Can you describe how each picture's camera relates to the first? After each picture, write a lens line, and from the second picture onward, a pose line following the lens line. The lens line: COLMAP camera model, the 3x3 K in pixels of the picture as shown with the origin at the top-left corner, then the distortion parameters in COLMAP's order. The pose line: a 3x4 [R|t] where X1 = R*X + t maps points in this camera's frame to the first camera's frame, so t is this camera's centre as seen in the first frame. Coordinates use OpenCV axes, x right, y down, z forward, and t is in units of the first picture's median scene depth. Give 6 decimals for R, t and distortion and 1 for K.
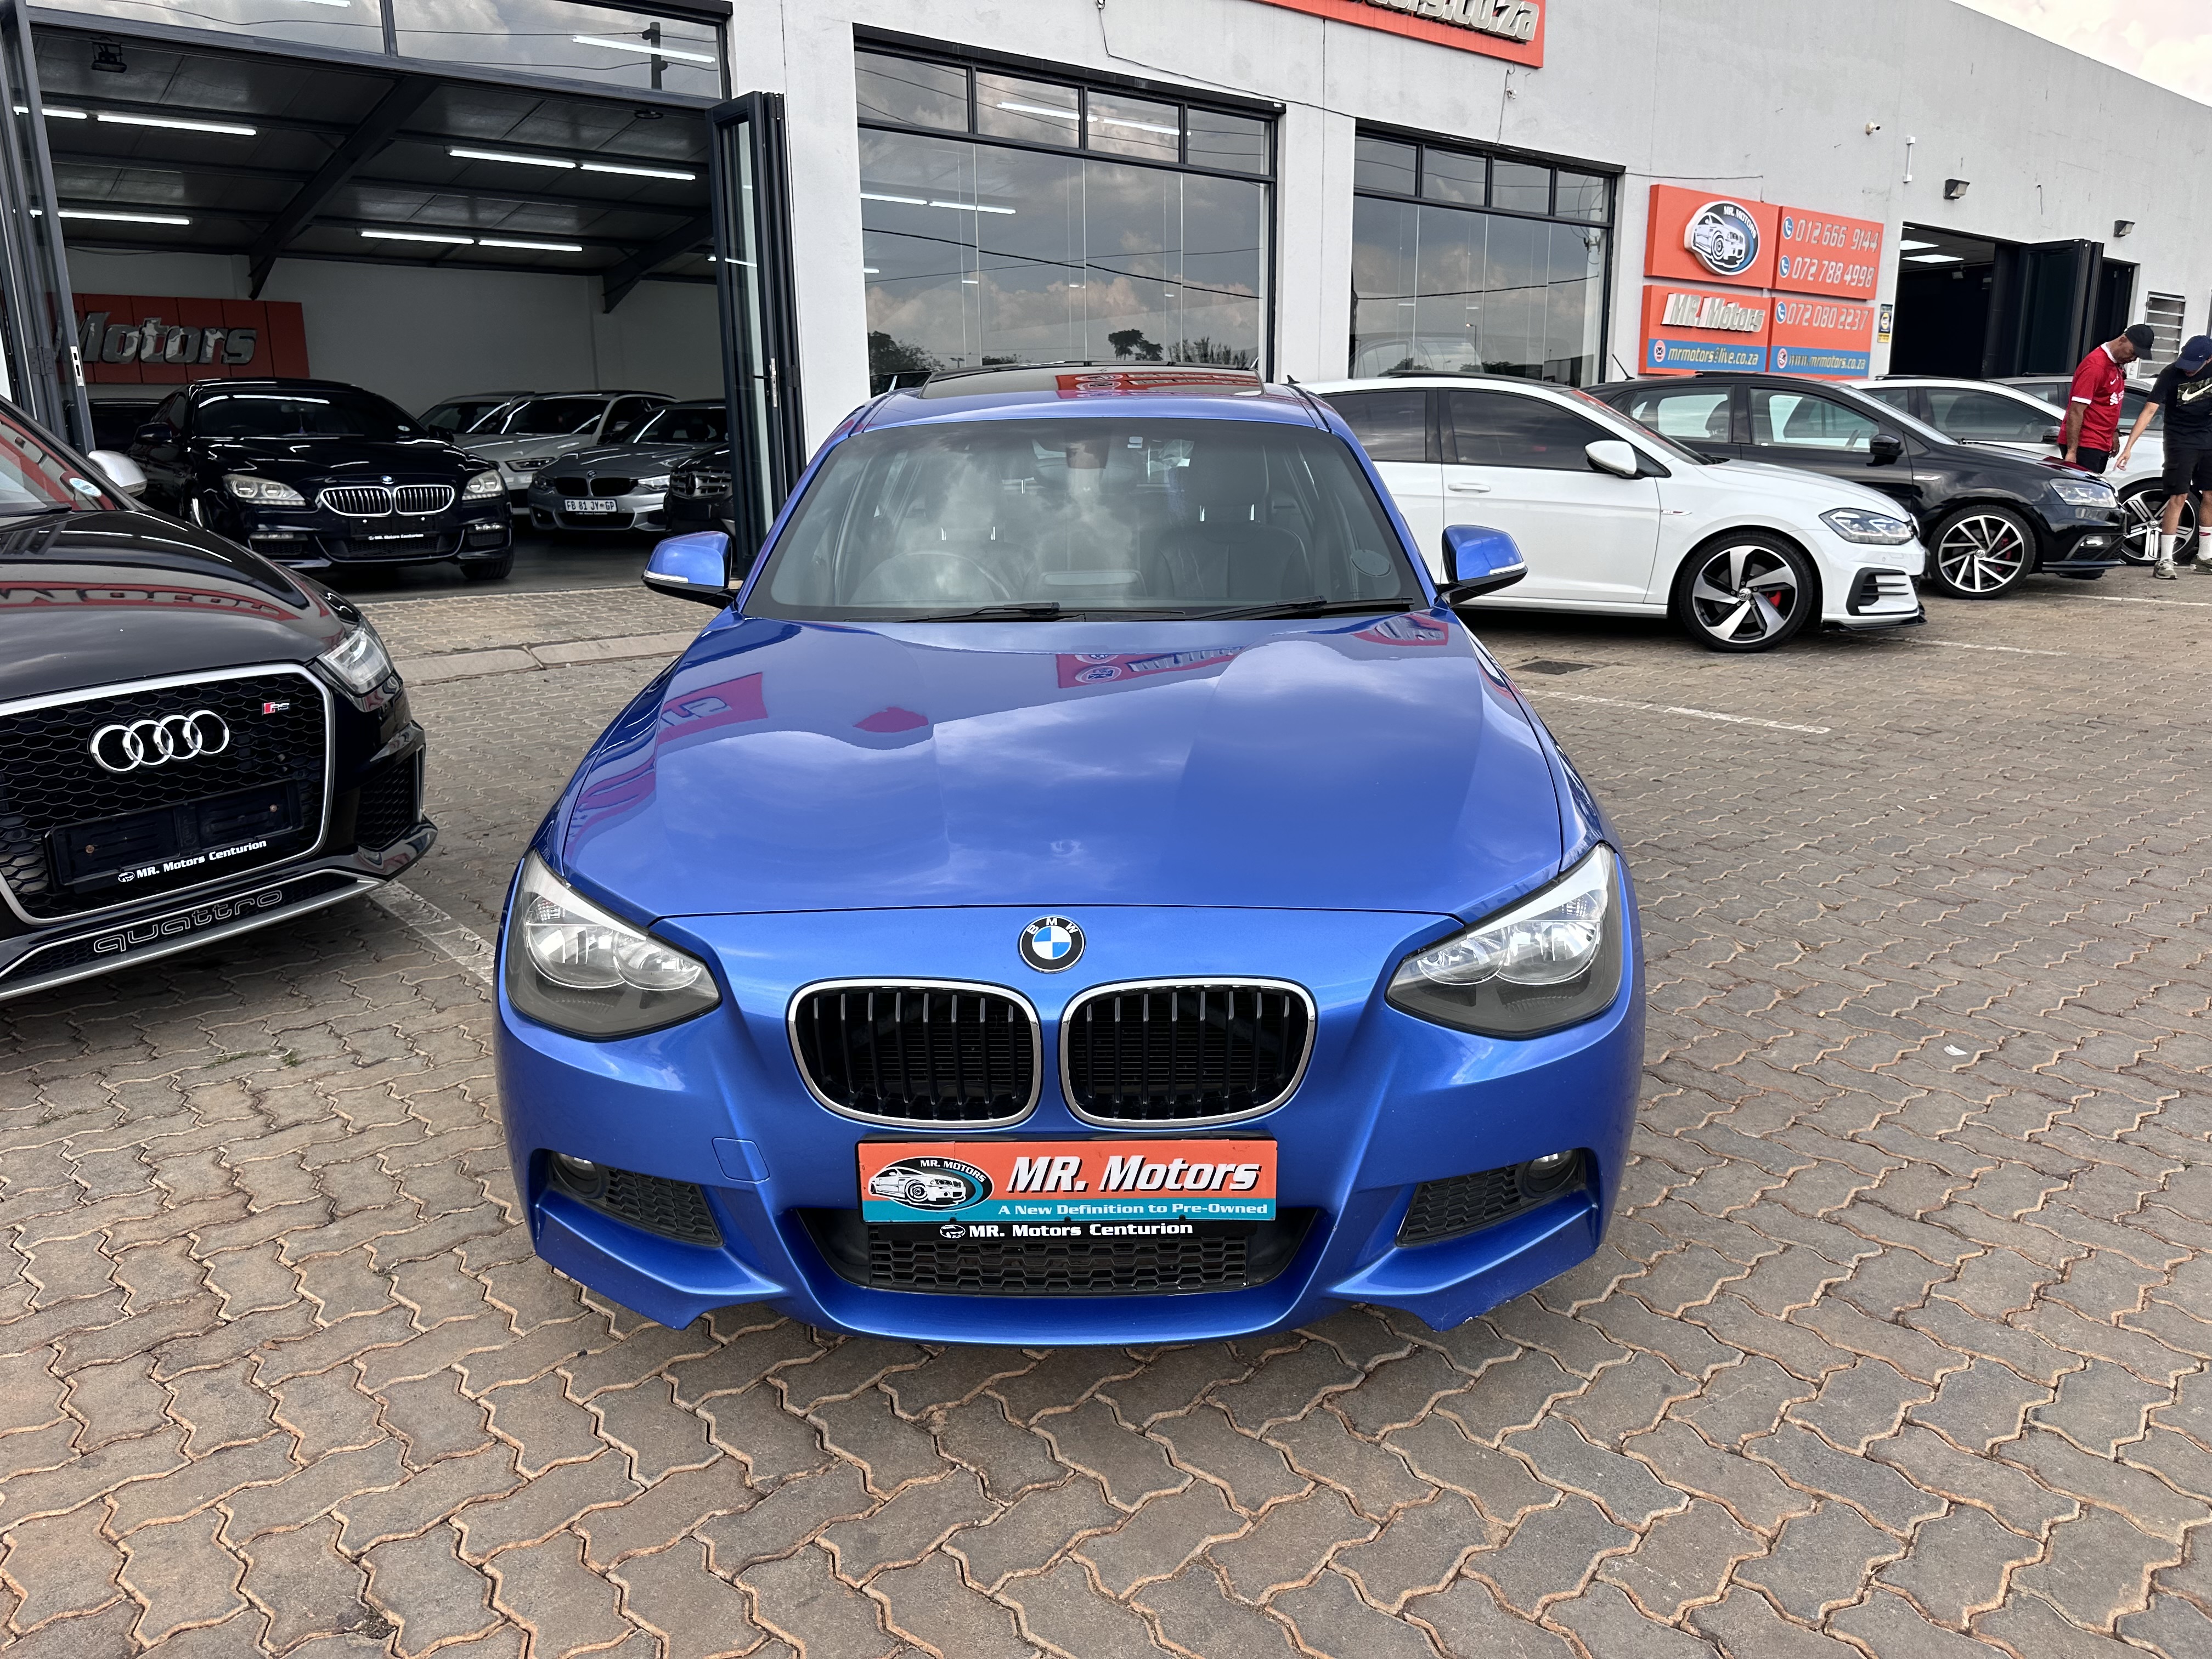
lens RADIAL K [[1567.7, 0, 1097.4], [0, 1567.7, 815.5], [0, 0, 1]] dist [0.005969, -0.009976]
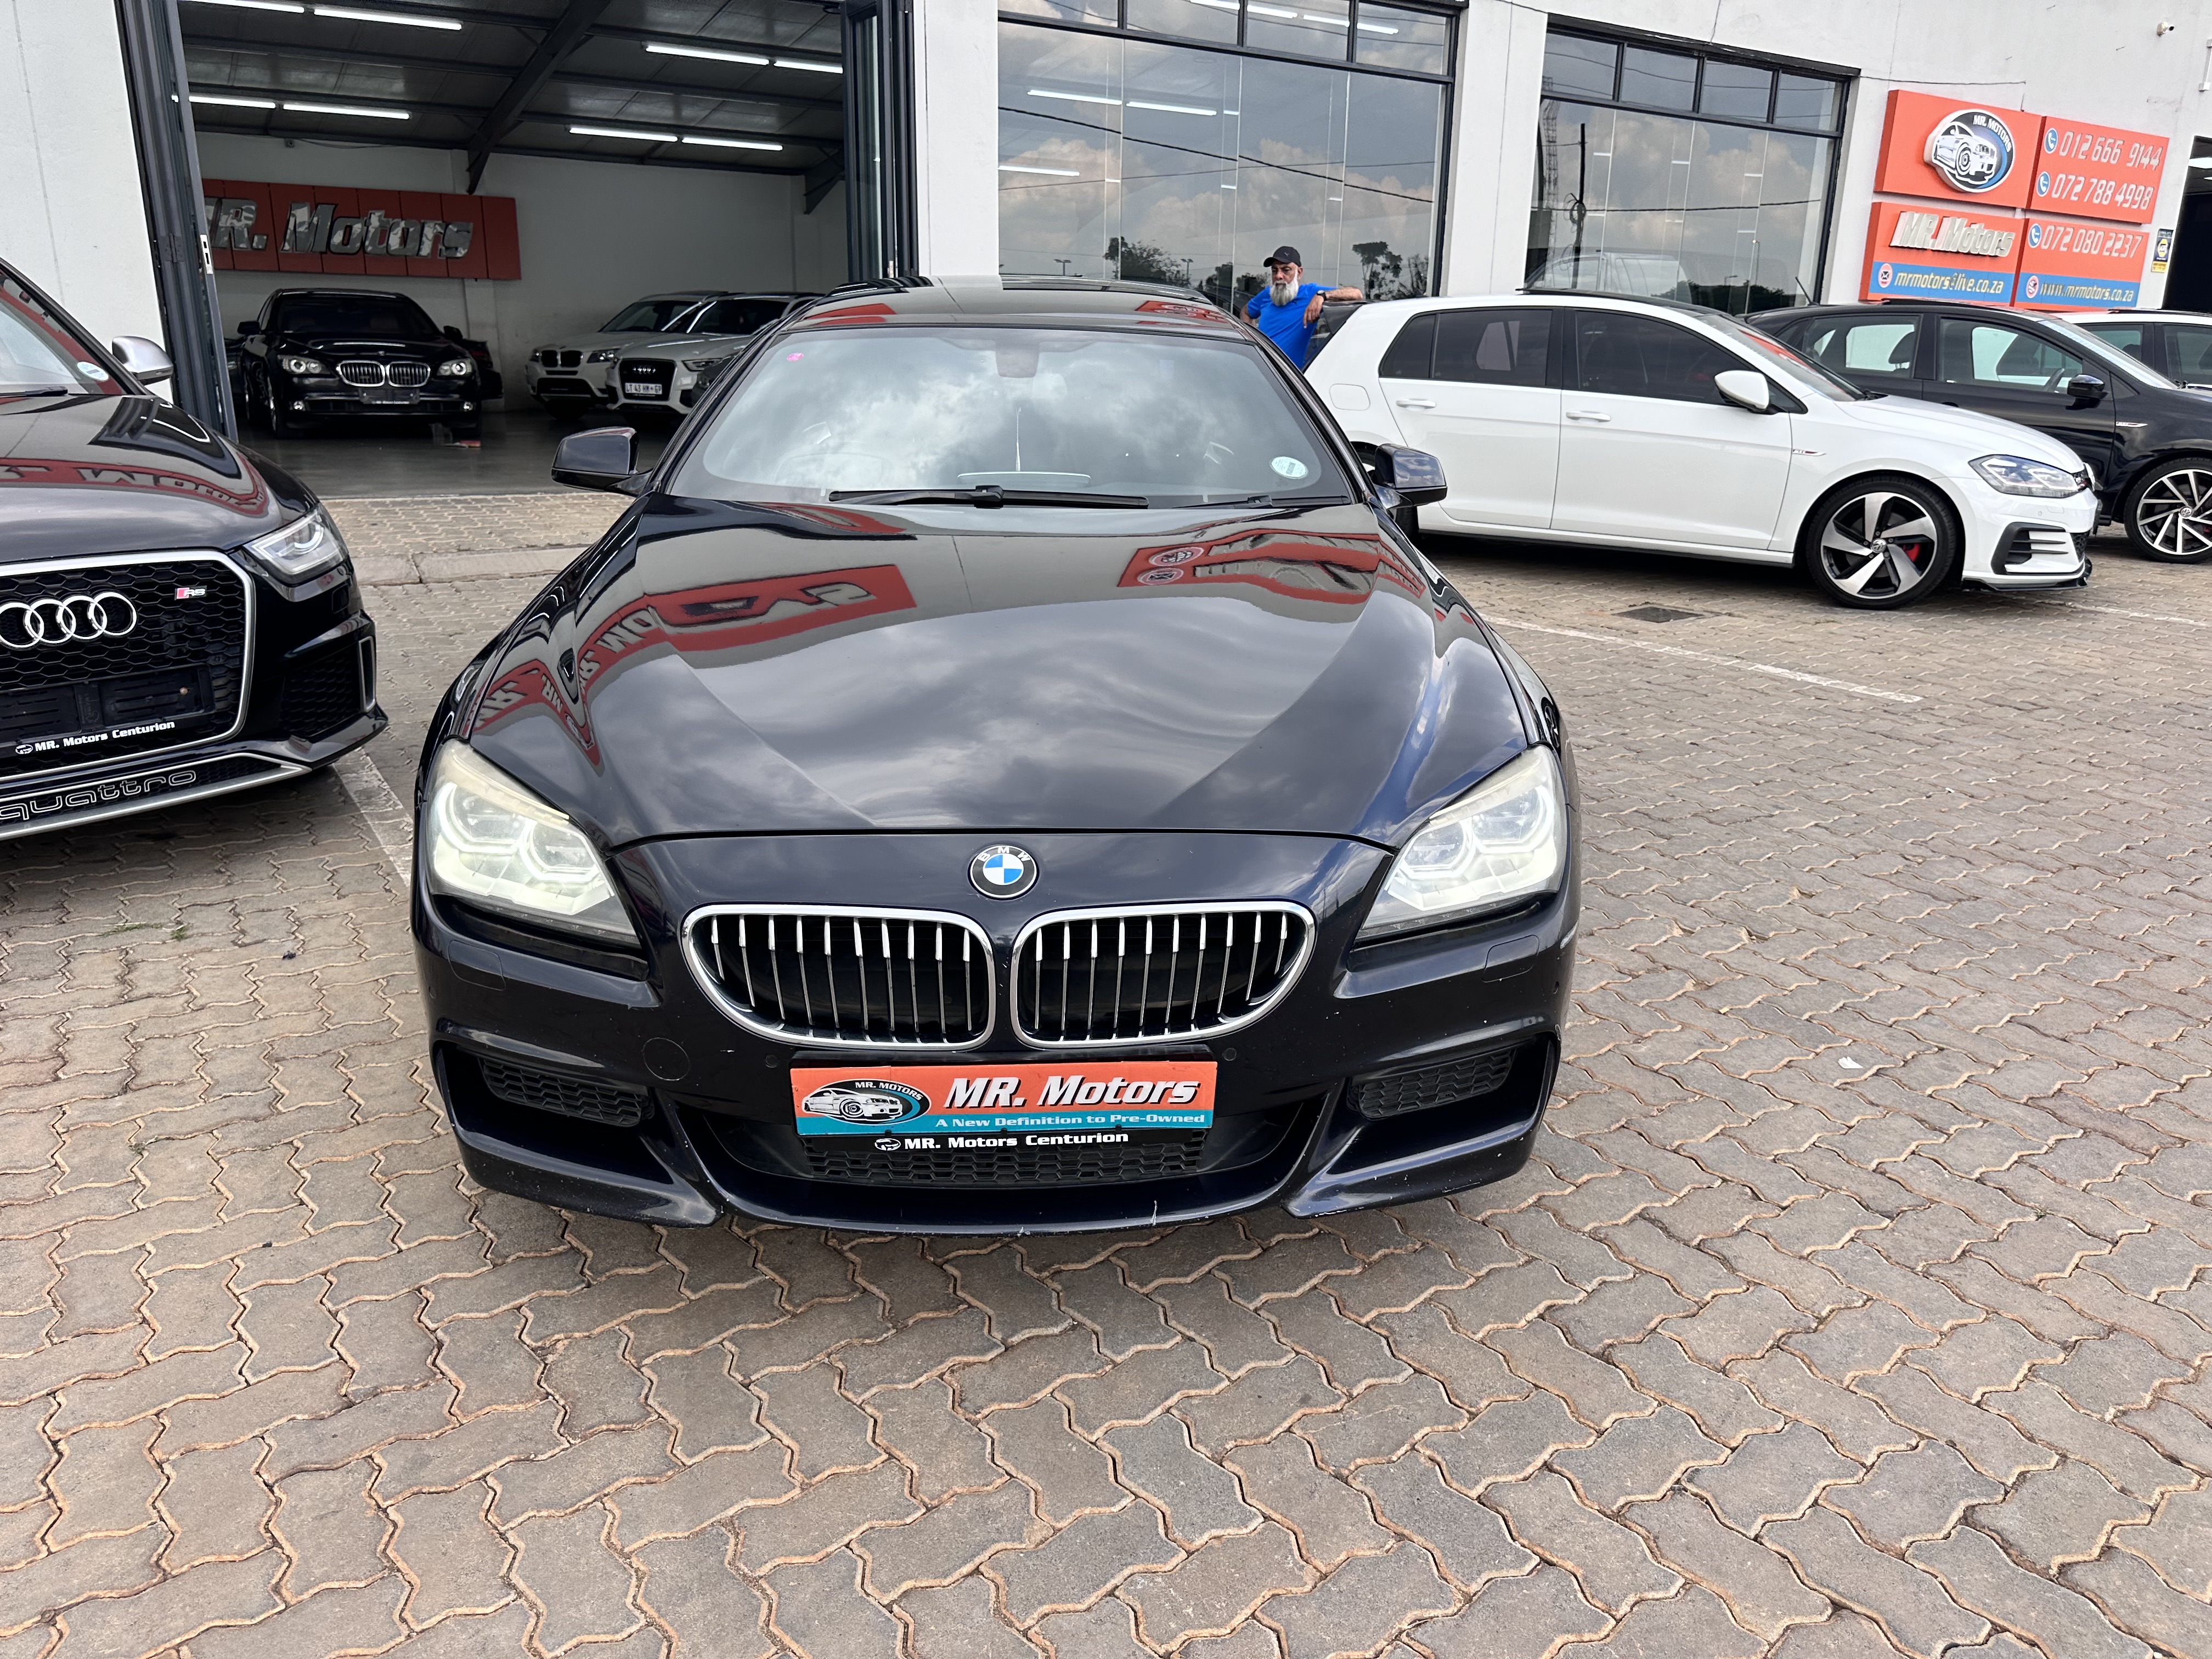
lens RADIAL K [[1571.7, 0, 1106.0], [0, 1571.7, 829.5], [0, 0, 1]] dist [0.008304, -0.015271]
pose [[0.989748, 0.066878, -0.126196, 0.089129], [-0.059336, 0.996273, 0.062612, -0.006123], [0.129913, -0.054483, 0.990027, 0.020575]]
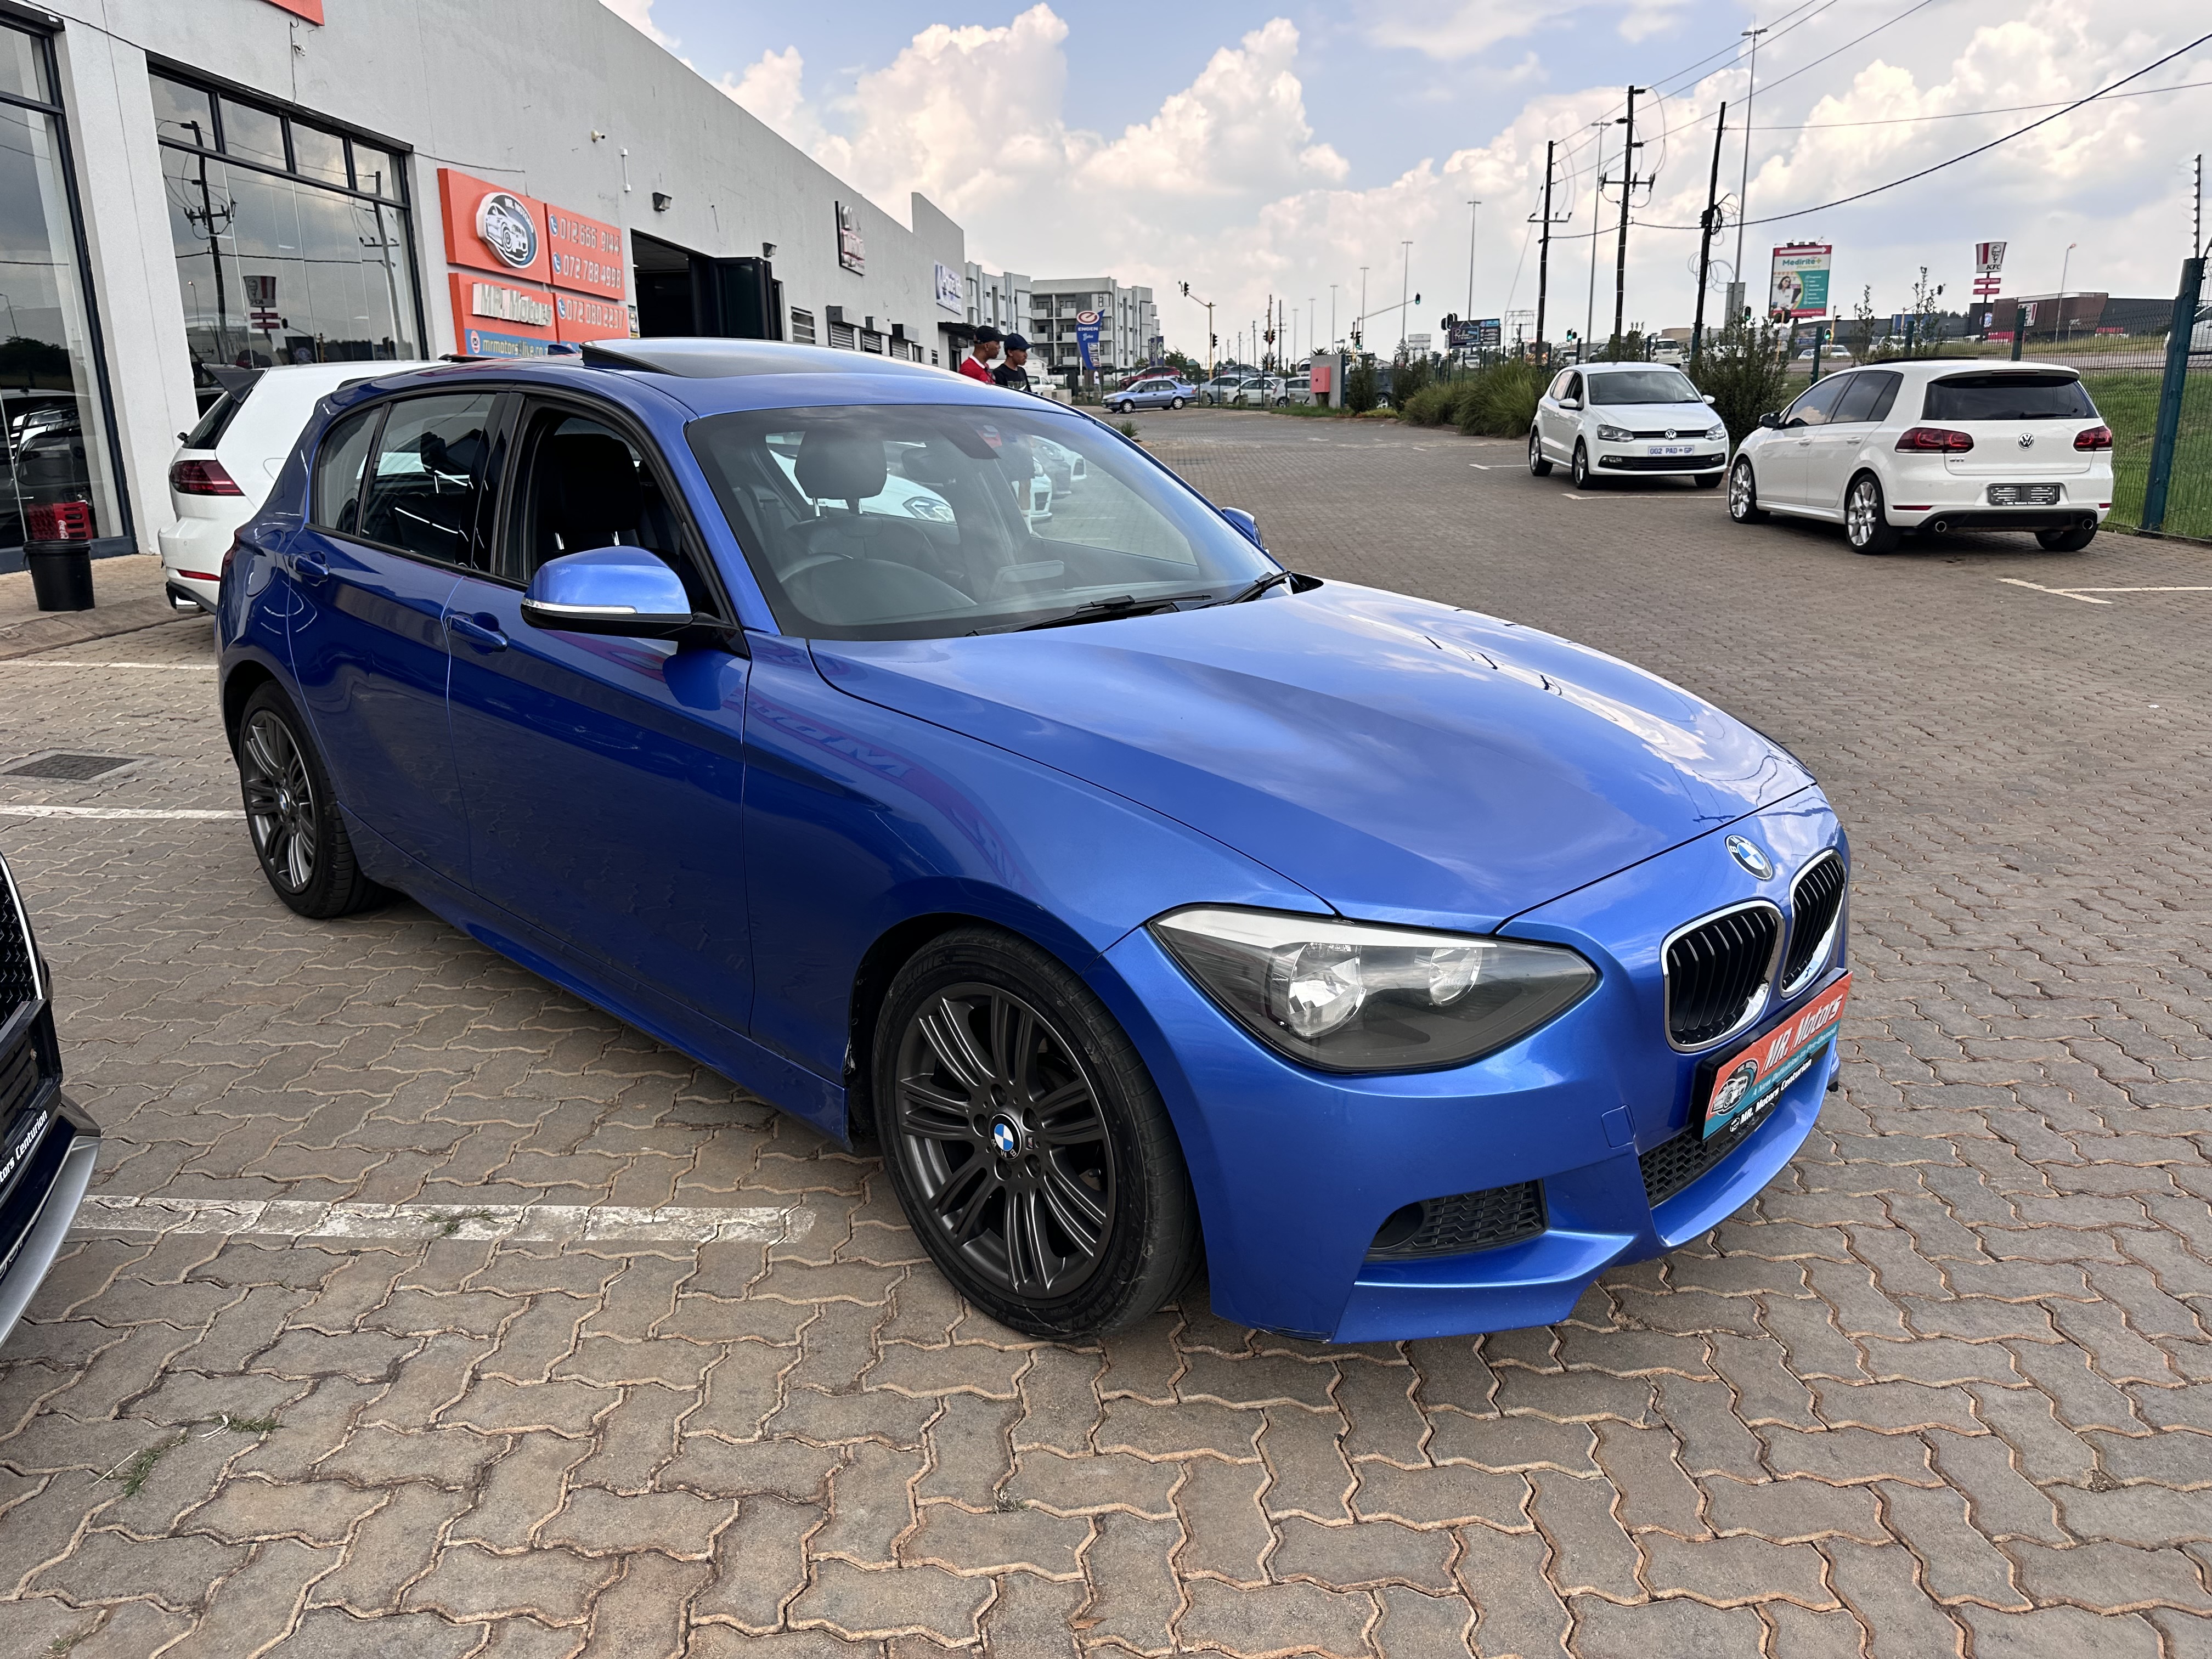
lens RADIAL K [[1572.1, 0, 1099.7], [0, 1572.1, 839.5], [0, 0, 1]] dist [0.010806, -0.019556]
pose [[0.673467, -0.186737, 0.715242, -0.279166], [0.174786, 0.980357, 0.091376, -0.028683], [-0.718256, 0.063476, 0.692877, 0.124145]]
